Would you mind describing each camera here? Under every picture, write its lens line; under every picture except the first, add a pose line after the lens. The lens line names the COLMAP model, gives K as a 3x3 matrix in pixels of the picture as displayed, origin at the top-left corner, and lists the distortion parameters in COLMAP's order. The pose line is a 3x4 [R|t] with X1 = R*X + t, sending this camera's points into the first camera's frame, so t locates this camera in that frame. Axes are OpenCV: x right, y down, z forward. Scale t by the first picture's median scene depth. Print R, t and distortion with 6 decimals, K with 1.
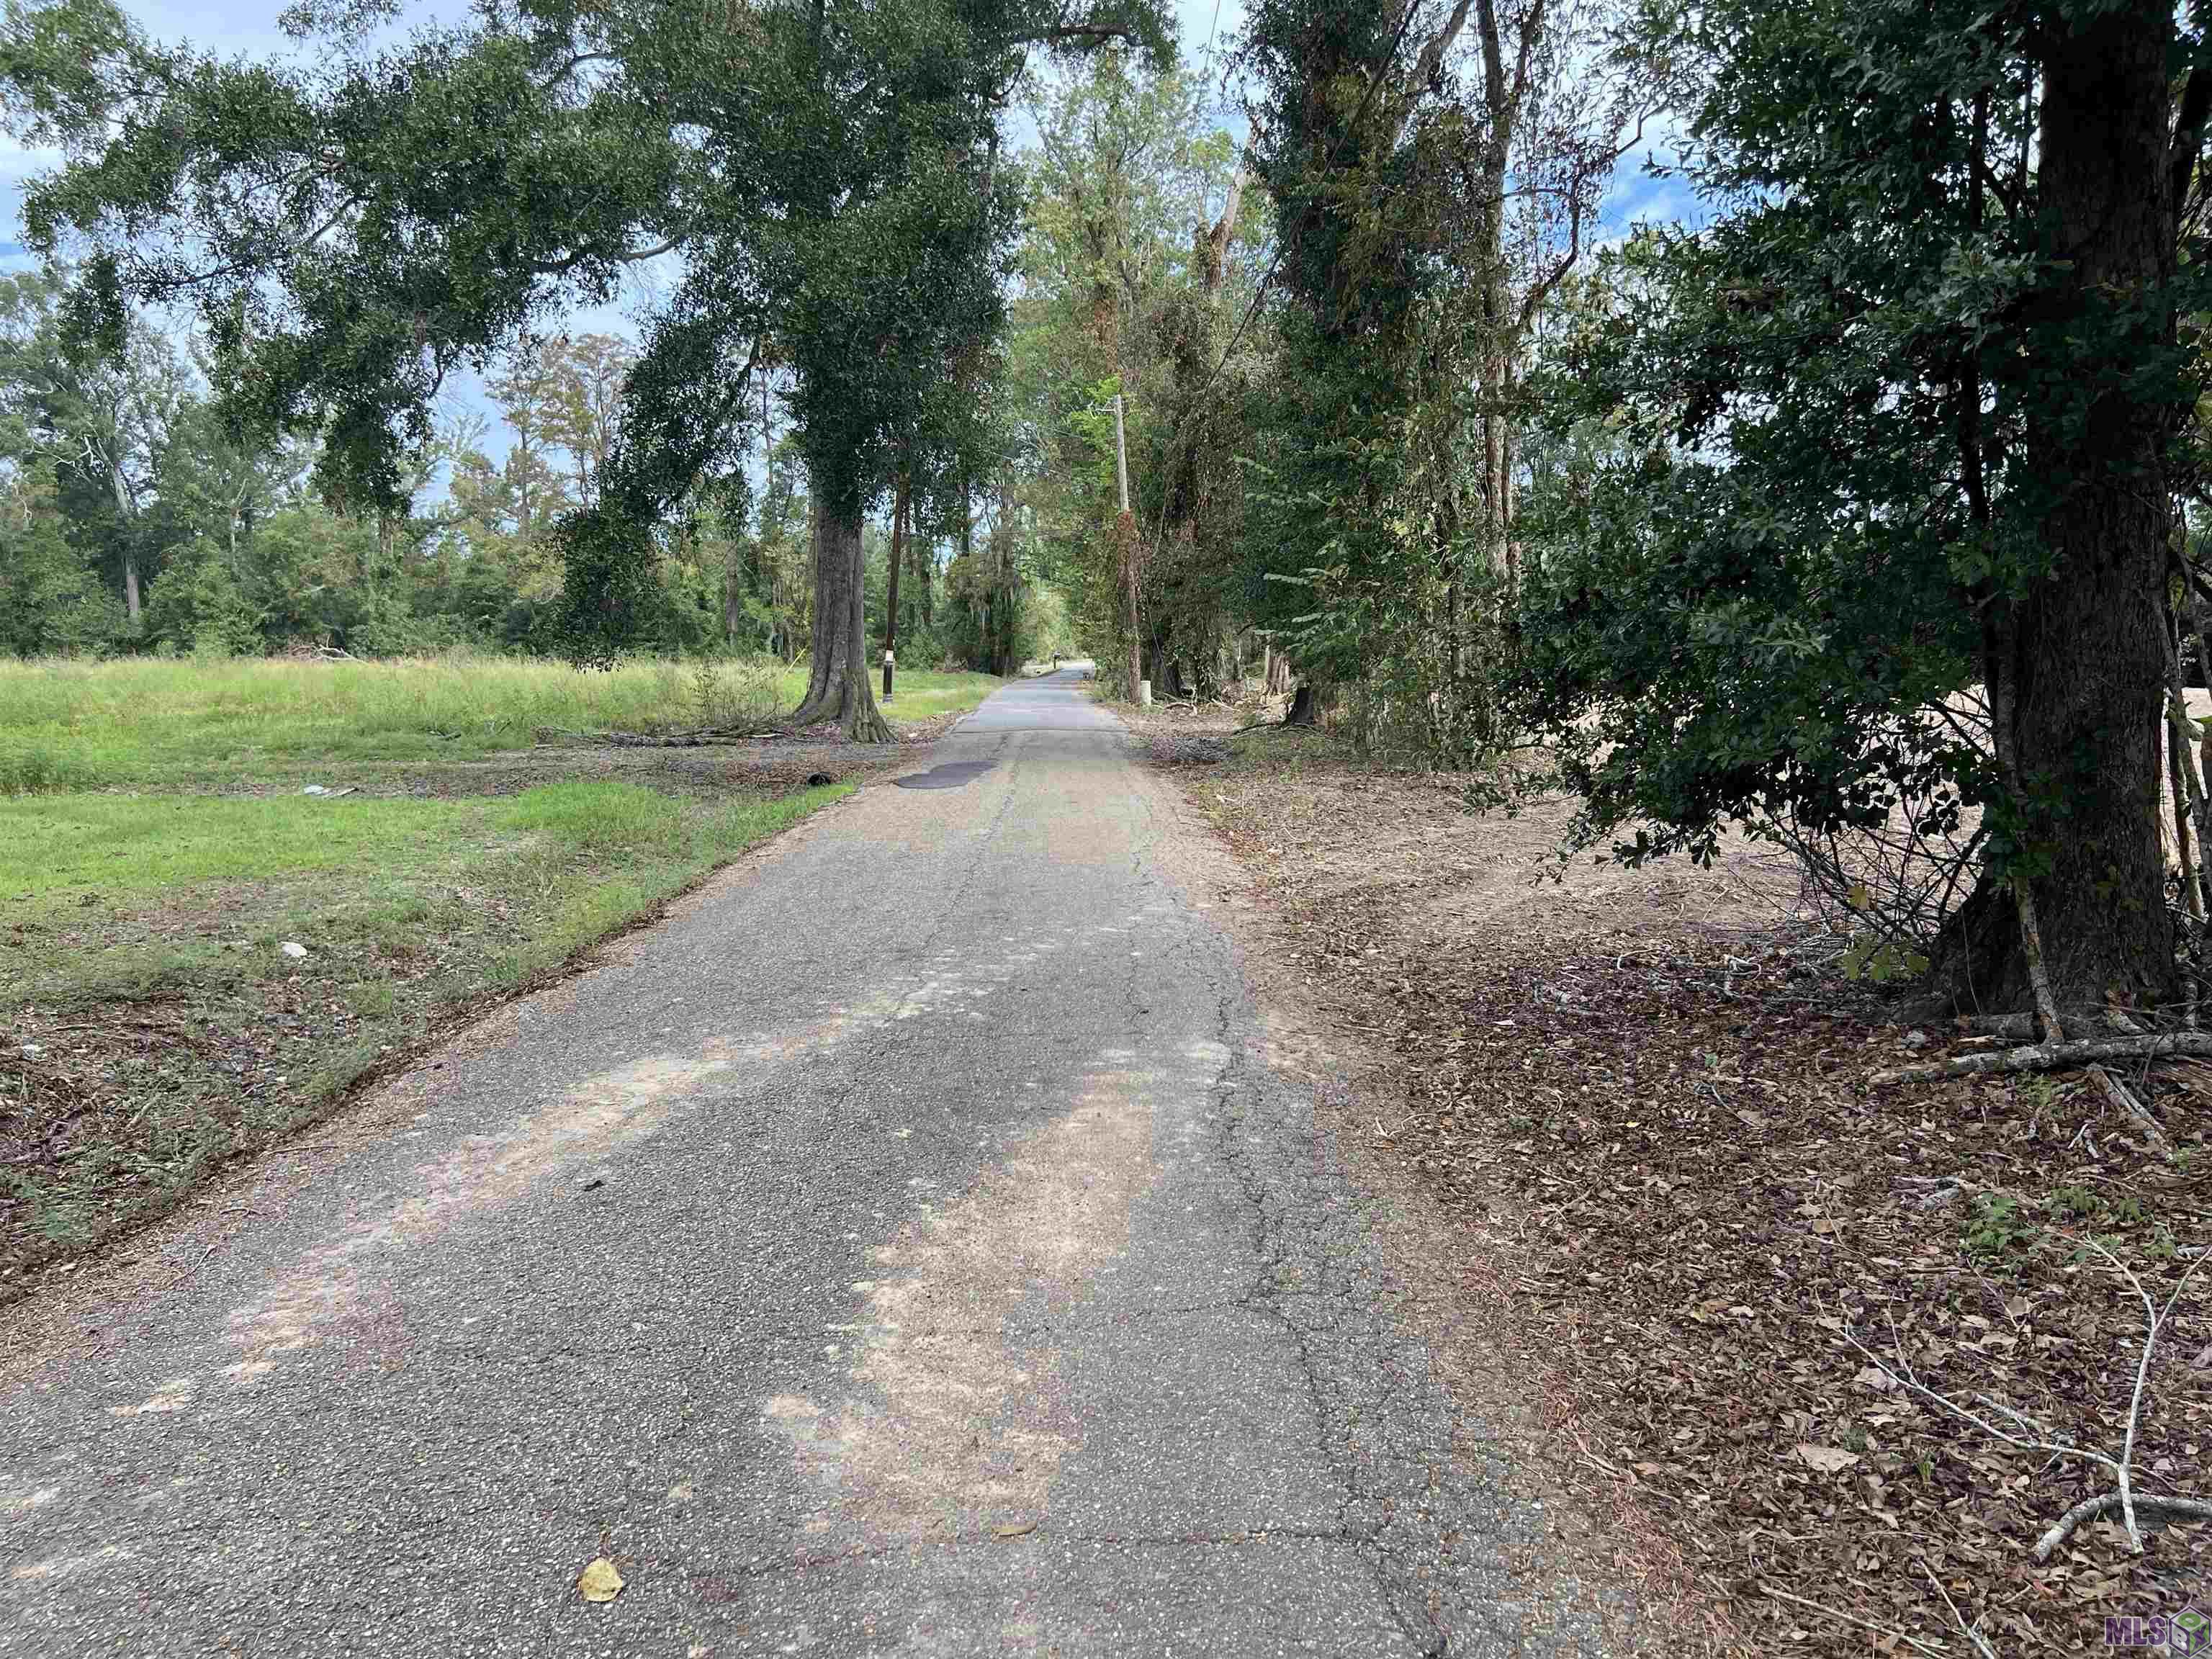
lens RADIAL K [[1695.9, 0, 1106.0], [0, 1695.9, 829.5], [0, 0, 1]] dist [0.010057, 0.002212]
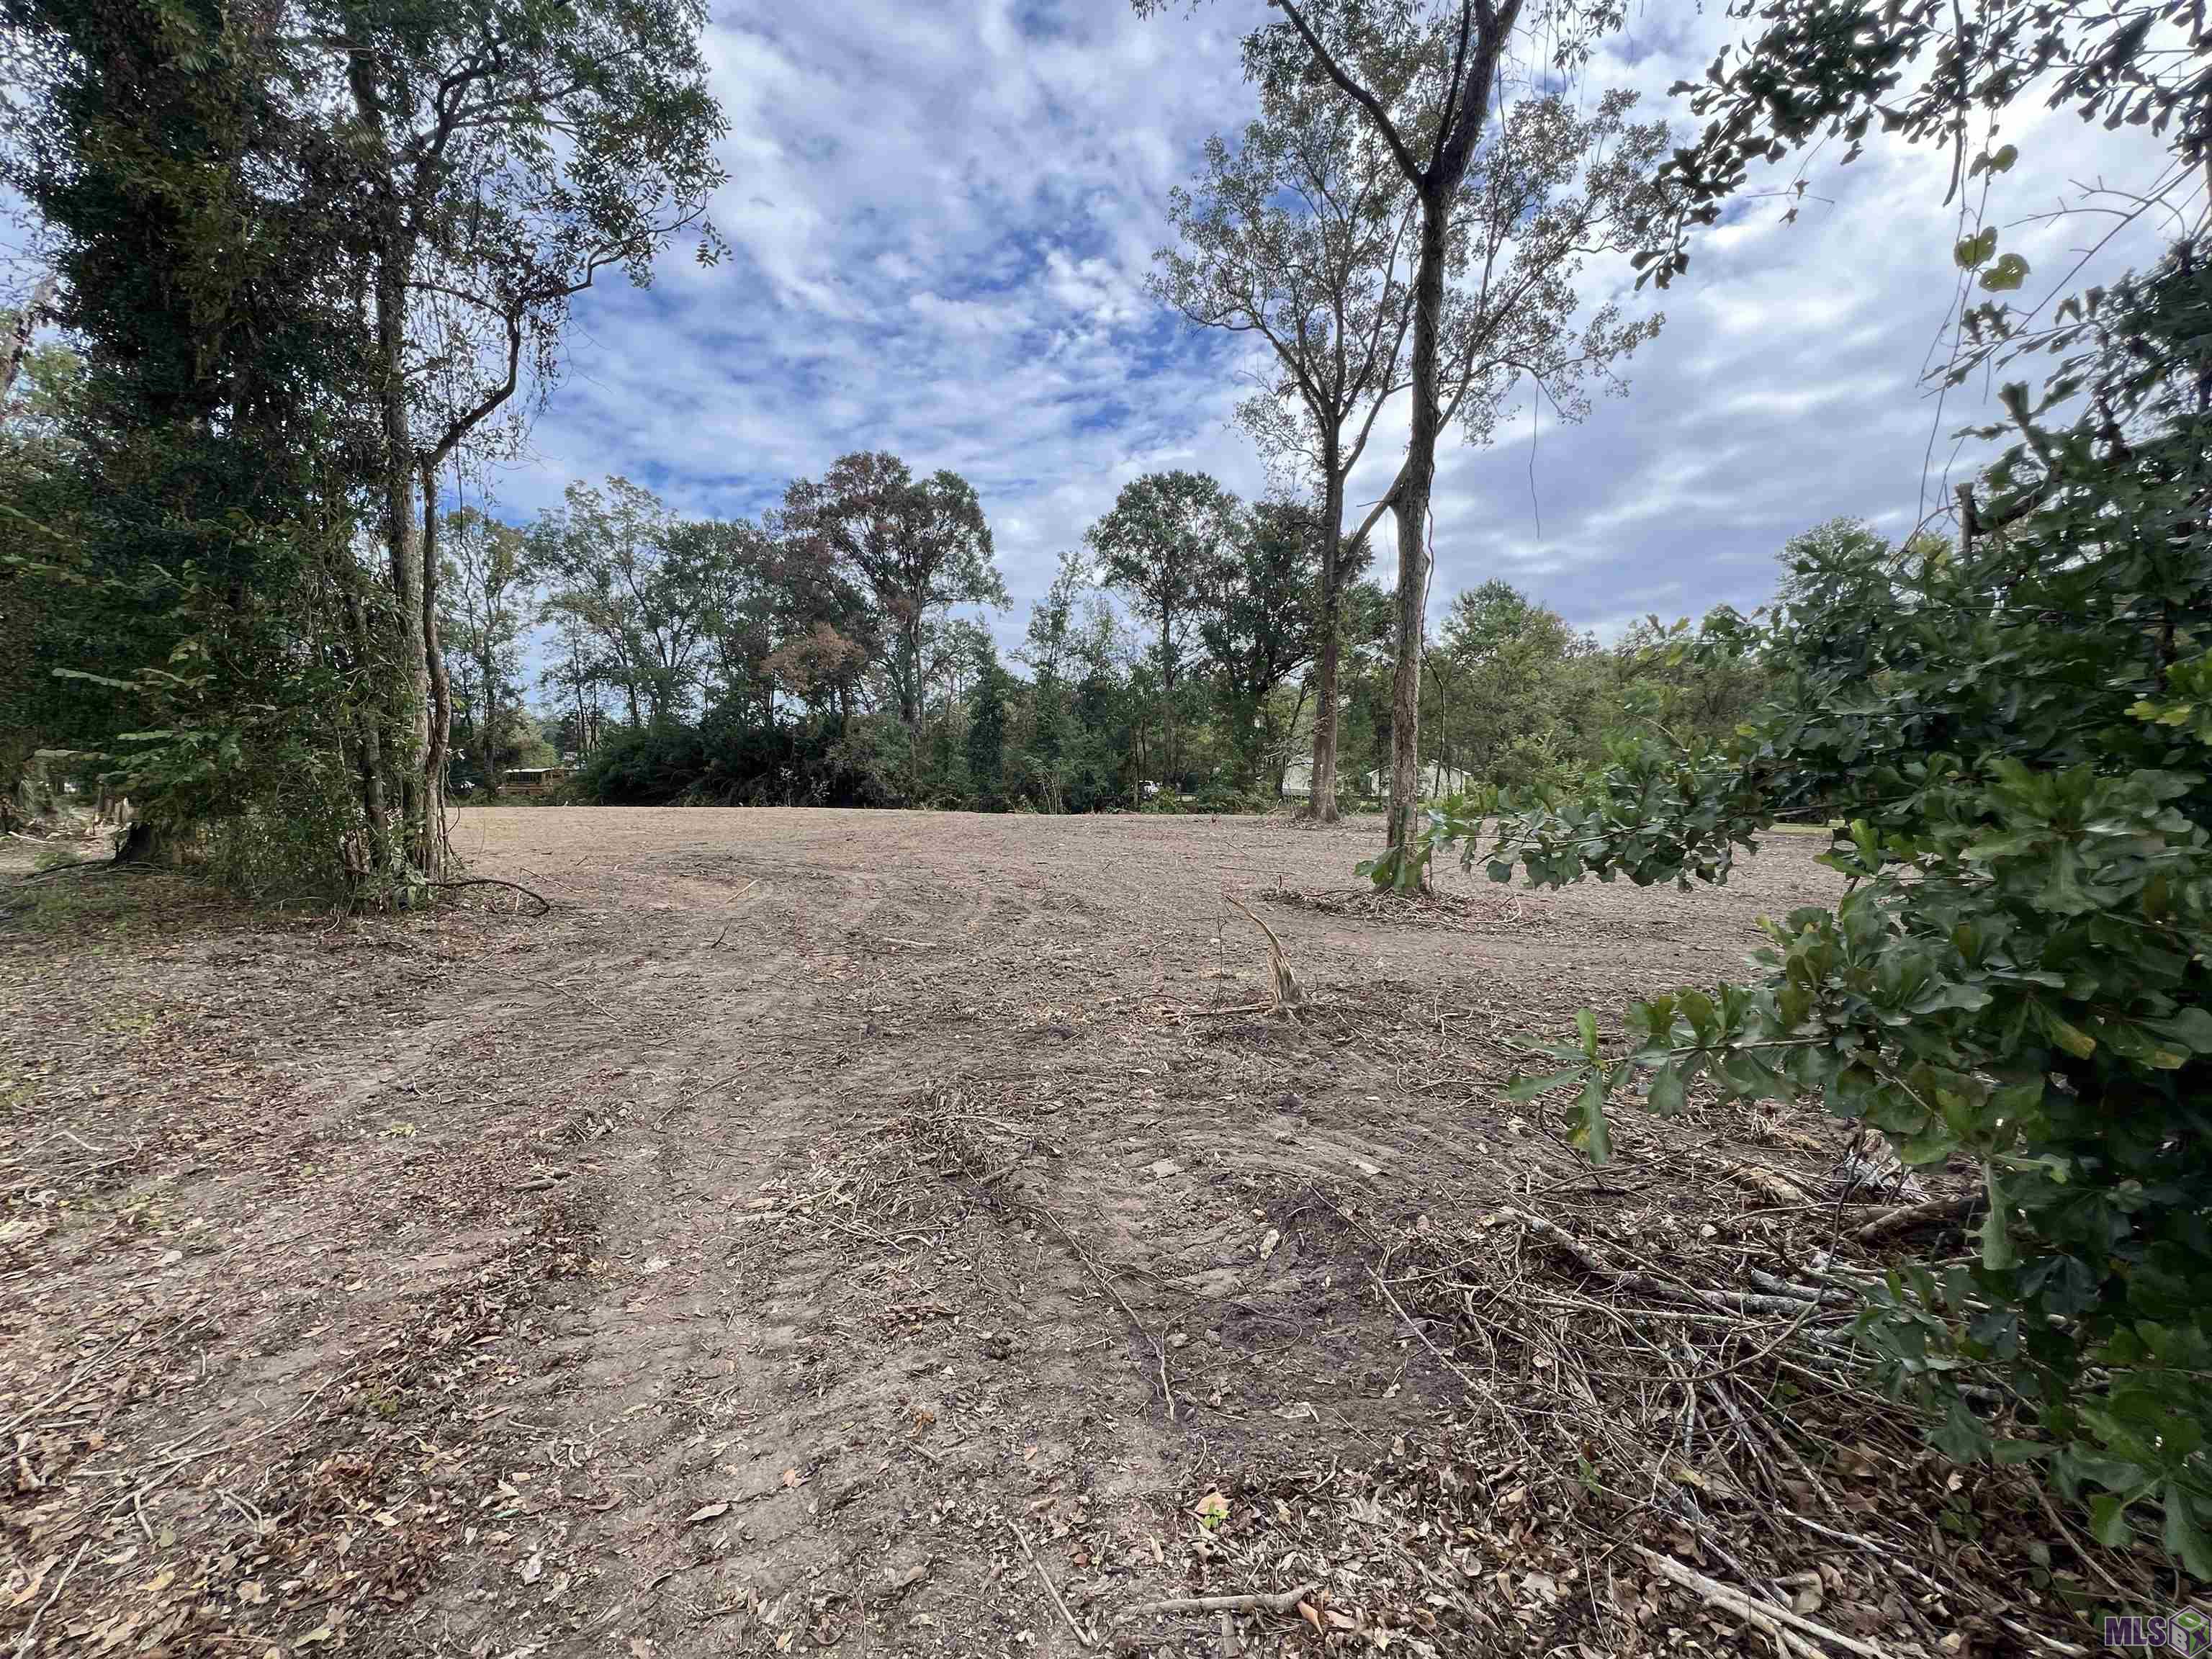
lens RADIAL K [[884.8, 0, 1106.3], [0, 884.8, 841.8], [0, 0, 1]] dist [-0.020874, -0.000121]
pose [[0.589444, -0.027536, 0.807339, 0.056690], [0.062937, 0.997946, -0.011913, -0.040950], [-0.805353, 0.057834, 0.589967, 0.395567]]
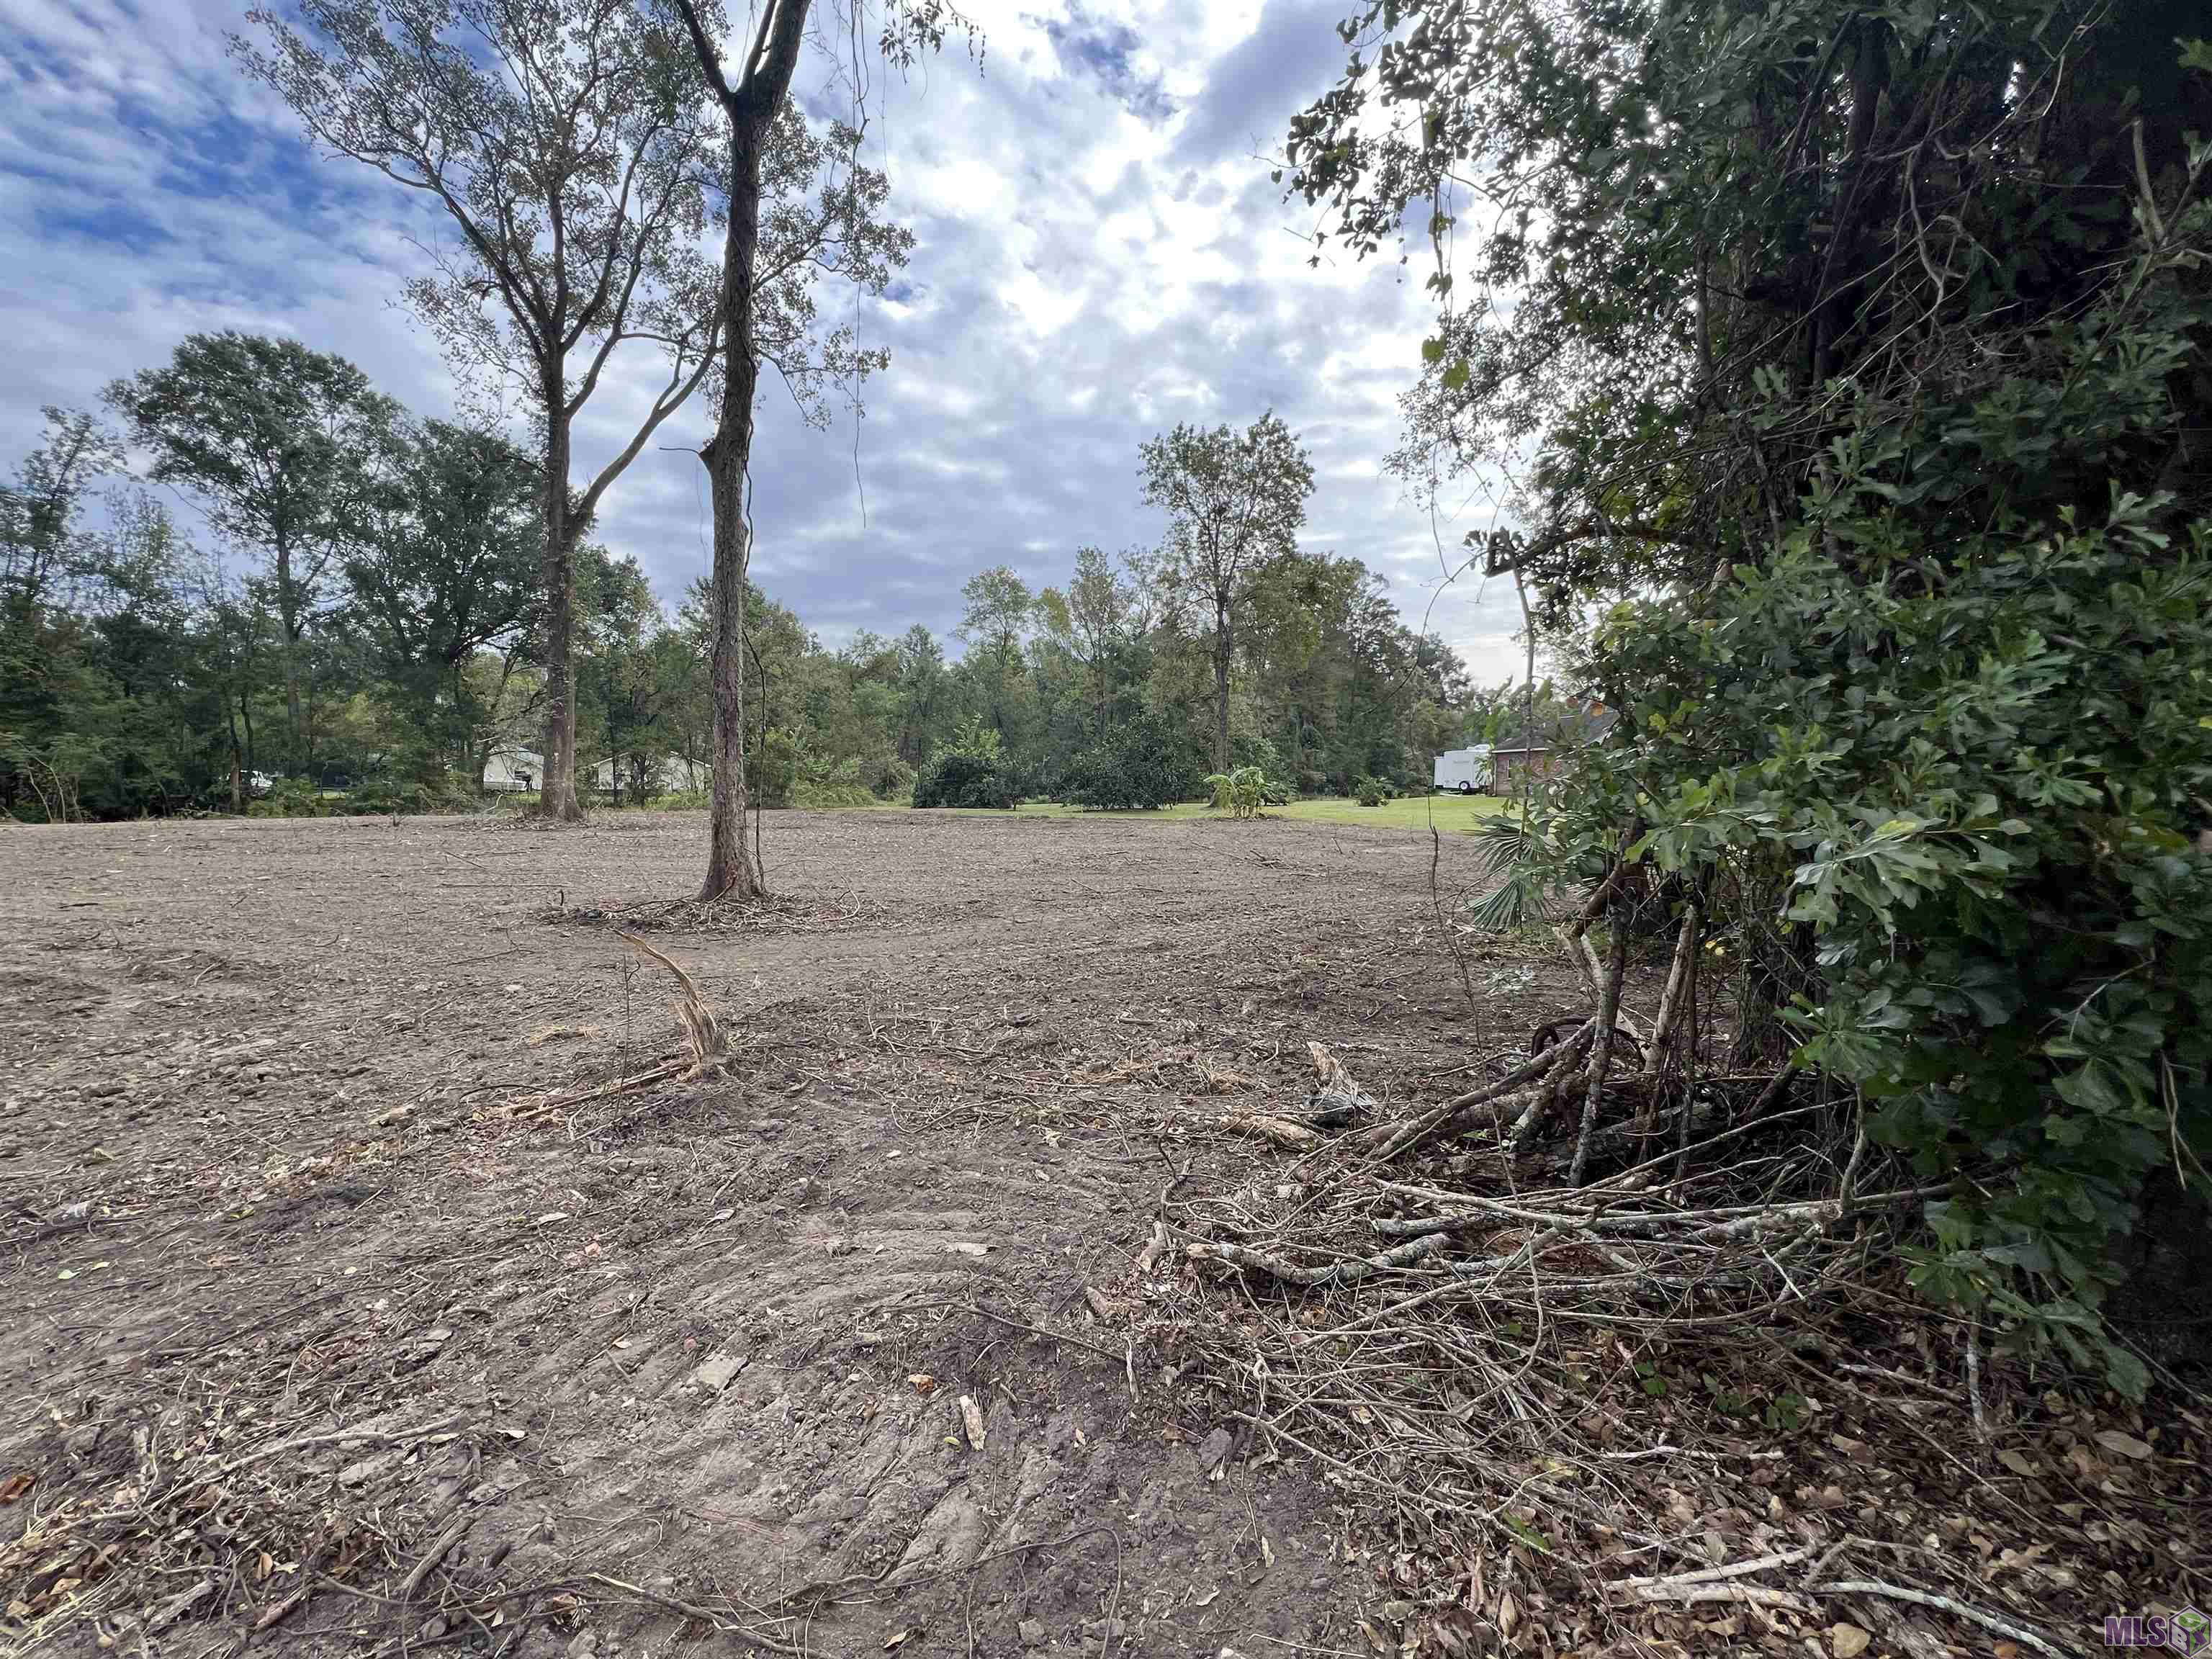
lens RADIAL K [[886.2, 0, 1106.0], [0, 886.2, 829.5], [0, 0, 1]] dist [-0.002831, -0.000049]
pose [[-0.195013, -0.032673, 0.980256, 0.061496], [0.096754, 0.993929, 0.052377, -0.042053], [-0.976017, 0.105058, -0.190668, 0.406384]]
